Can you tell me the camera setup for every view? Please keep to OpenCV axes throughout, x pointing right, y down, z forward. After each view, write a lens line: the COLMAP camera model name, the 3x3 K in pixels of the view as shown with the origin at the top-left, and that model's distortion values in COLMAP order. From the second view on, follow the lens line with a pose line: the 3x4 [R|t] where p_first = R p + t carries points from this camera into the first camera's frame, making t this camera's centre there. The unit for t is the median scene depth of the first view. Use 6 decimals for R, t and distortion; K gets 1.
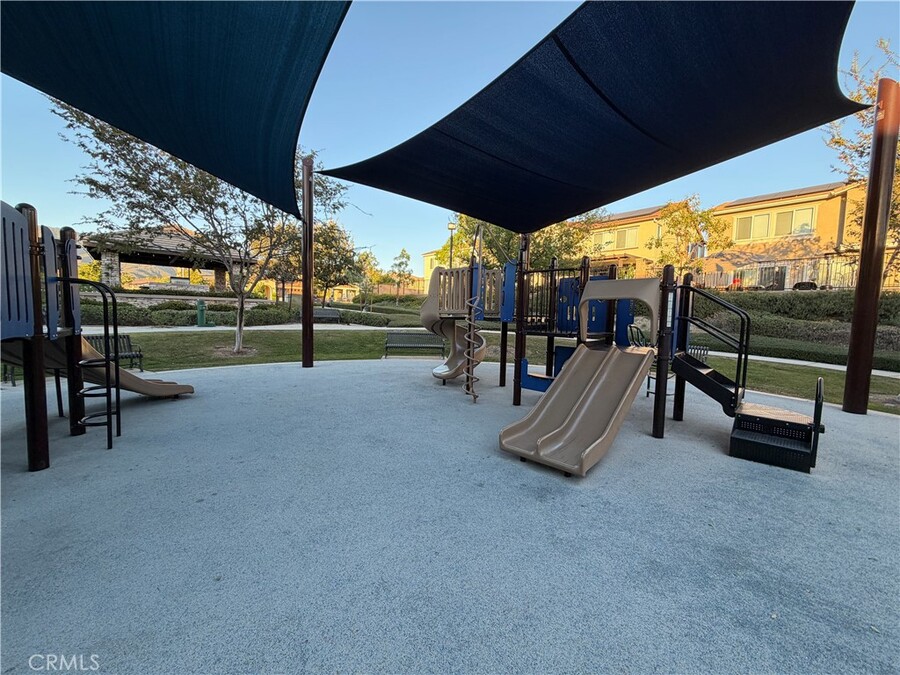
lens RADIAL K [[358.7, 0, 452.5], [0, 358.7, 337.1], [0, 0, 1]] dist [0.001085, 0.000071]
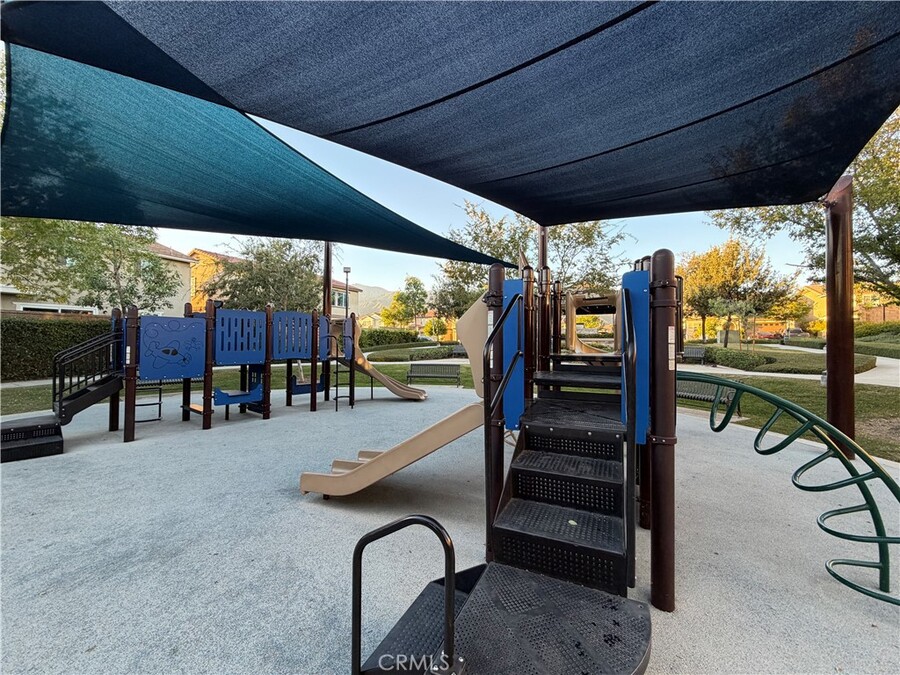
lens RADIAL K [[358.7, 0, 449.9], [0, 358.7, 339.9], [0, 0, 1]] dist [0.001085, 0.000071]
pose [[0.332979, -0.033442, -0.942341, 1.993075], [-0.064522, 0.996220, -0.058153, -0.065622], [0.940724, 0.080166, 0.329562, 1.290209]]
